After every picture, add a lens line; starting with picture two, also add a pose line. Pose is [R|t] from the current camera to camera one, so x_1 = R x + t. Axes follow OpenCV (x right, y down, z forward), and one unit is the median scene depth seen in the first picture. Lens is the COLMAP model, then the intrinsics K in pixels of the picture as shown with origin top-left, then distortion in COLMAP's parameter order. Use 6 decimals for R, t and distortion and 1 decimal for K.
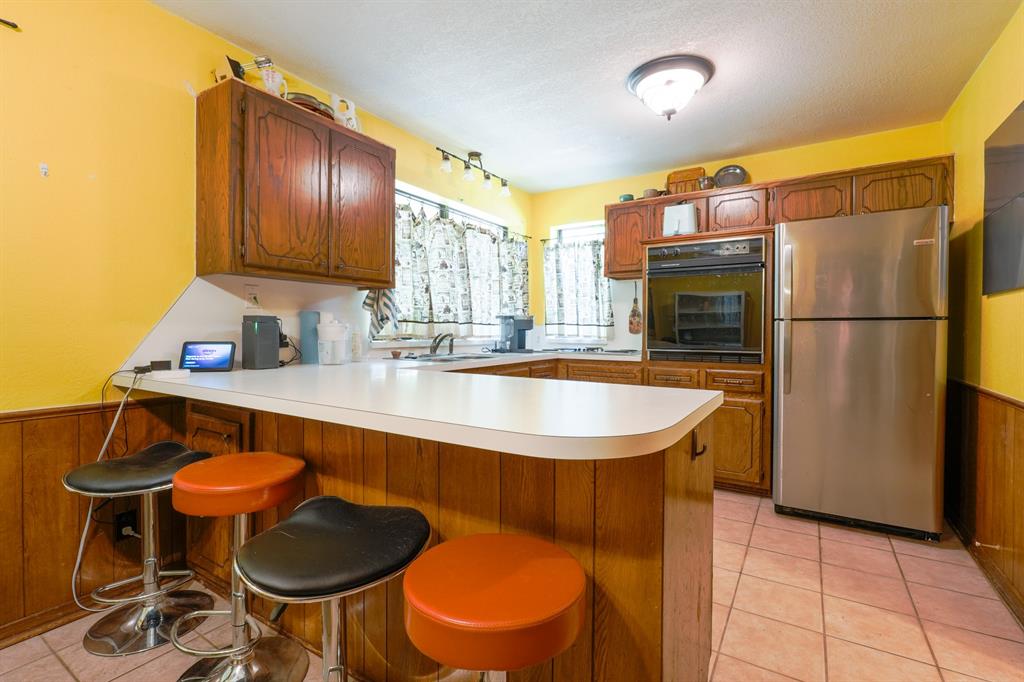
lens RADIAL K [[472.5, 0, 515.2], [0, 472.5, 337.8], [0, 0, 1]] dist [-0.004332, -0.000167]
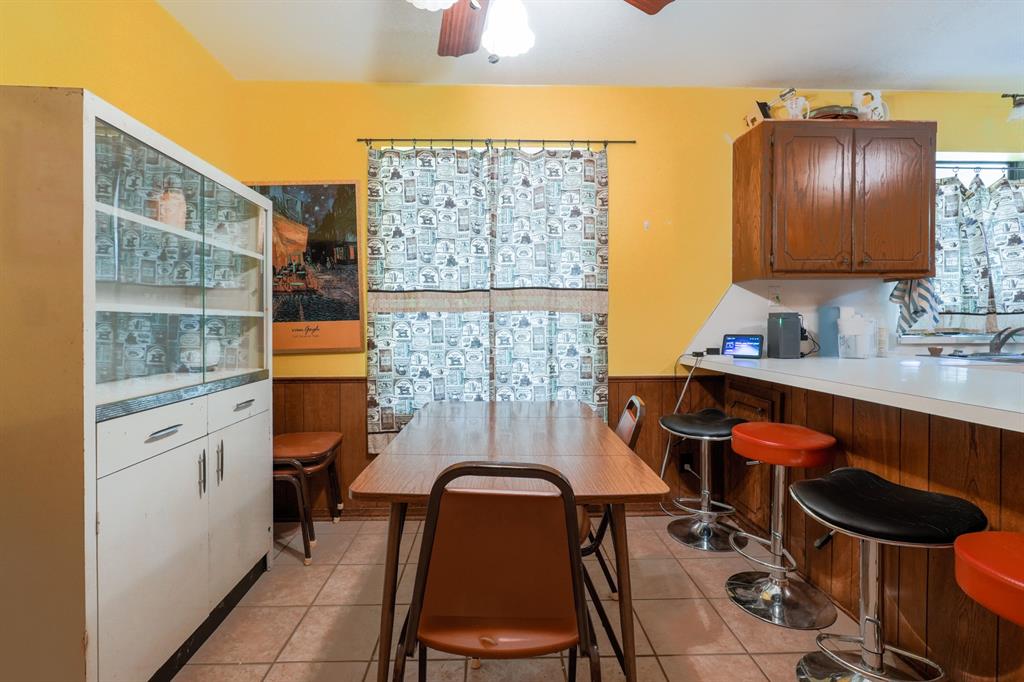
lens RADIAL K [[472.7, 0, 500.0], [0, 472.7, 333.1], [0, 0, 1]] dist [-0.004393, 0.000257]
pose [[0.553350, 0.005196, -0.832933, 0.031312], [-0.004834, 0.999984, 0.003027, 0.002557], [0.832935, 0.002351, 0.553366, -0.168418]]
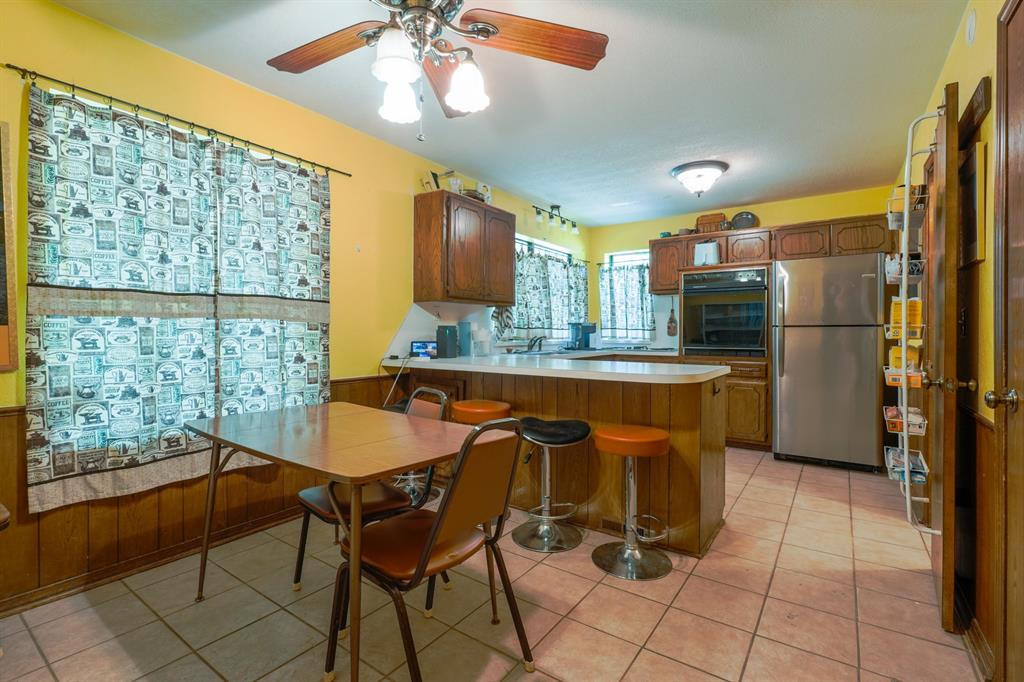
lens RADIAL K [[472.5, 0, 515.2], [0, 472.5, 337.8], [0, 0, 1]] dist [-0.004332, -0.000167]
pose [[0.998756, -0.002577, -0.049807, -0.166361], [0.002338, 0.999985, -0.004853, 0.002934], [0.049819, 0.004730, 0.998747, -0.476022]]
